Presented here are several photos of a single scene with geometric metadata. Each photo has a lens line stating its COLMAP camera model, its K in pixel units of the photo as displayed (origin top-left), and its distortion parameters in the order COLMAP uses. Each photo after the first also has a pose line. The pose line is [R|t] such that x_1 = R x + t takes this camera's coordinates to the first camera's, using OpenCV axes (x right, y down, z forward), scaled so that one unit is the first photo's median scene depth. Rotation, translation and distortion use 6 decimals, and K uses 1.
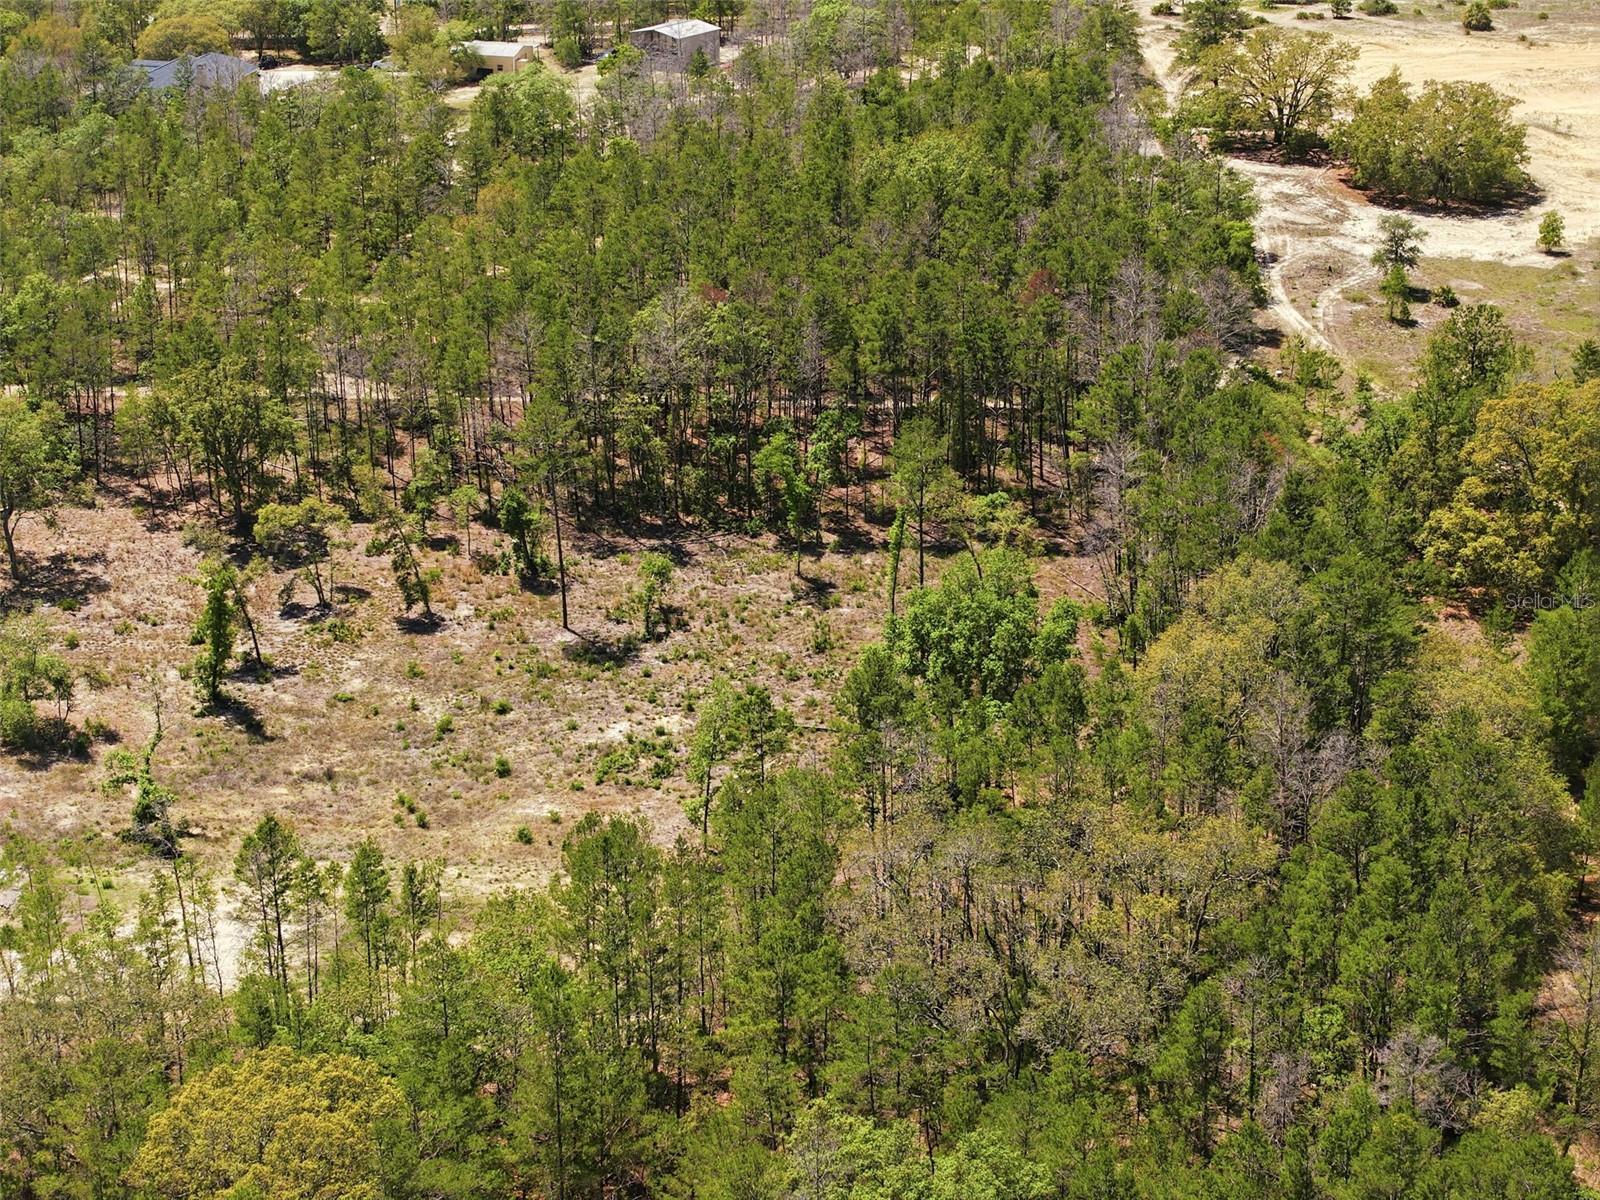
lens RADIAL K [[3192.3, 0, 742.3], [0, 3192.3, 601.9], [0, 0, 1]] dist [-0.086927, -0.380954]
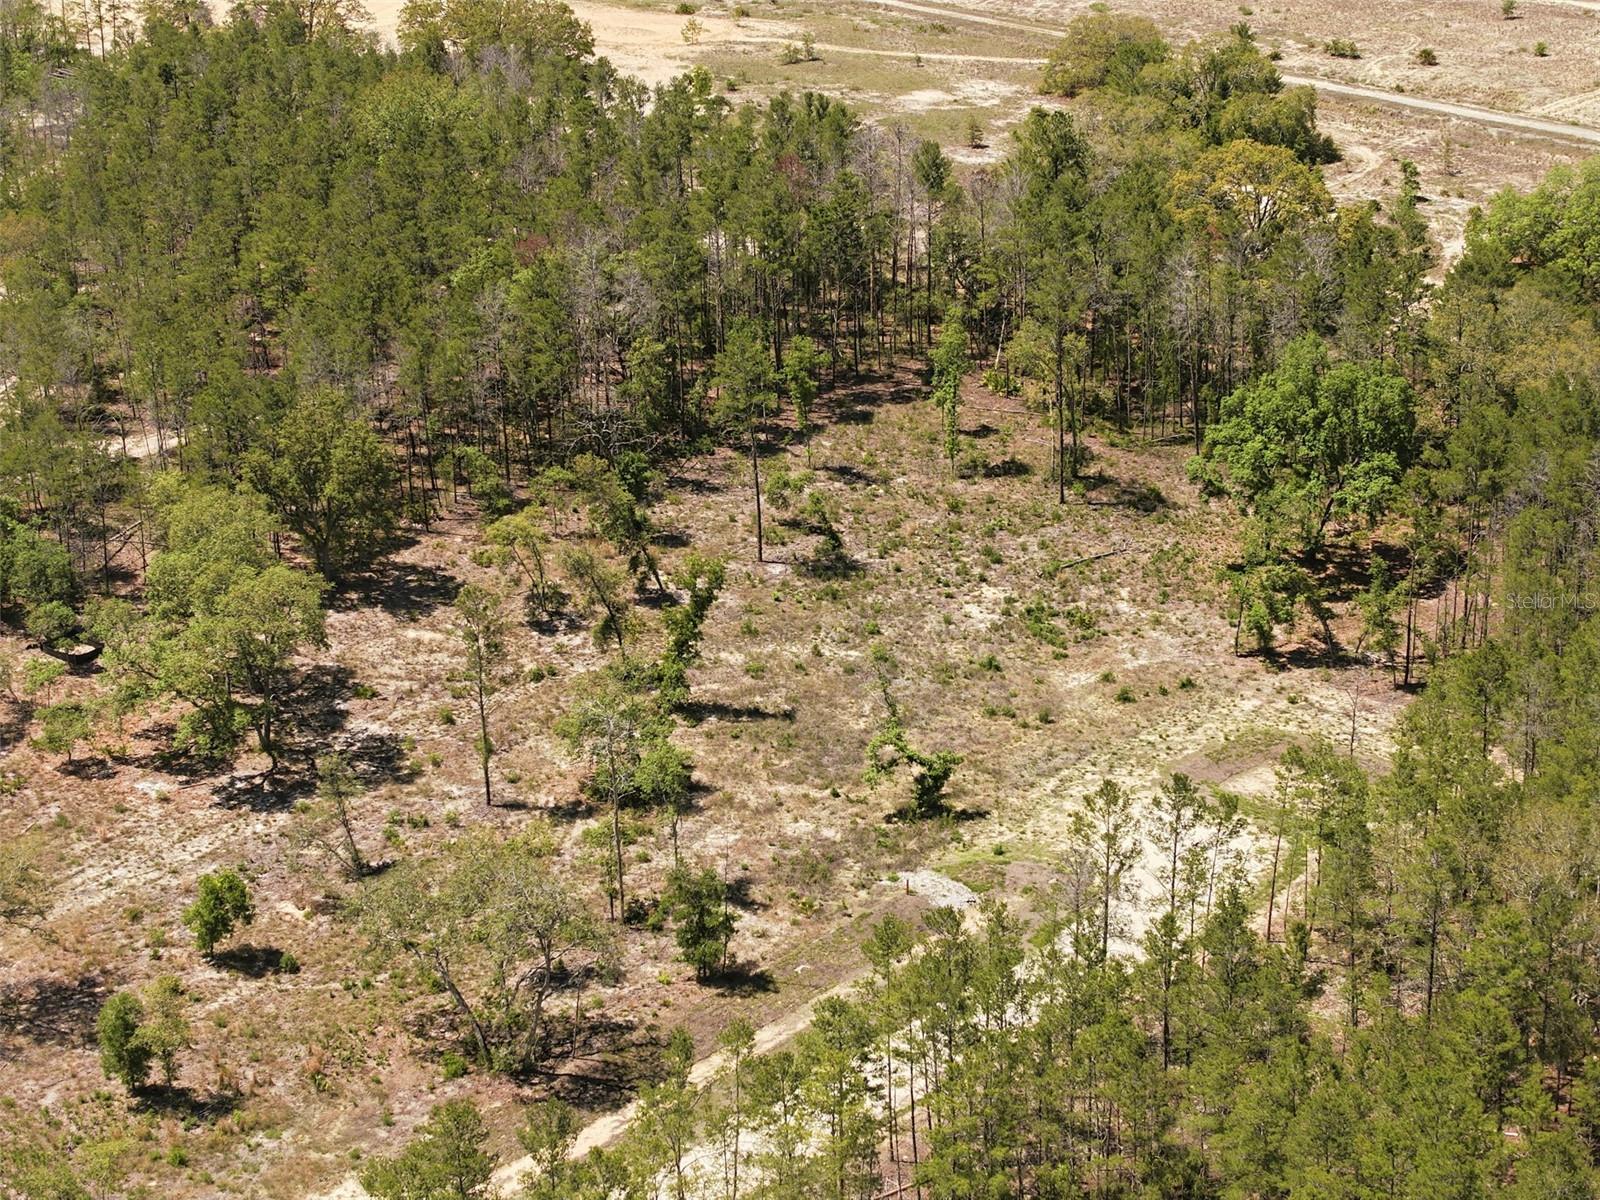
lens RADIAL K [[3198.9, 0, 798.7], [0, 3198.9, 596.8], [0, 0, 1]] dist [-0.355951, 4.014644]
pose [[0.639416, -0.277091, 0.717195, -0.818890], [0.269412, 0.954407, 0.128544, -0.113713], [-0.720114, 0.111028, 0.684915, 0.324835]]
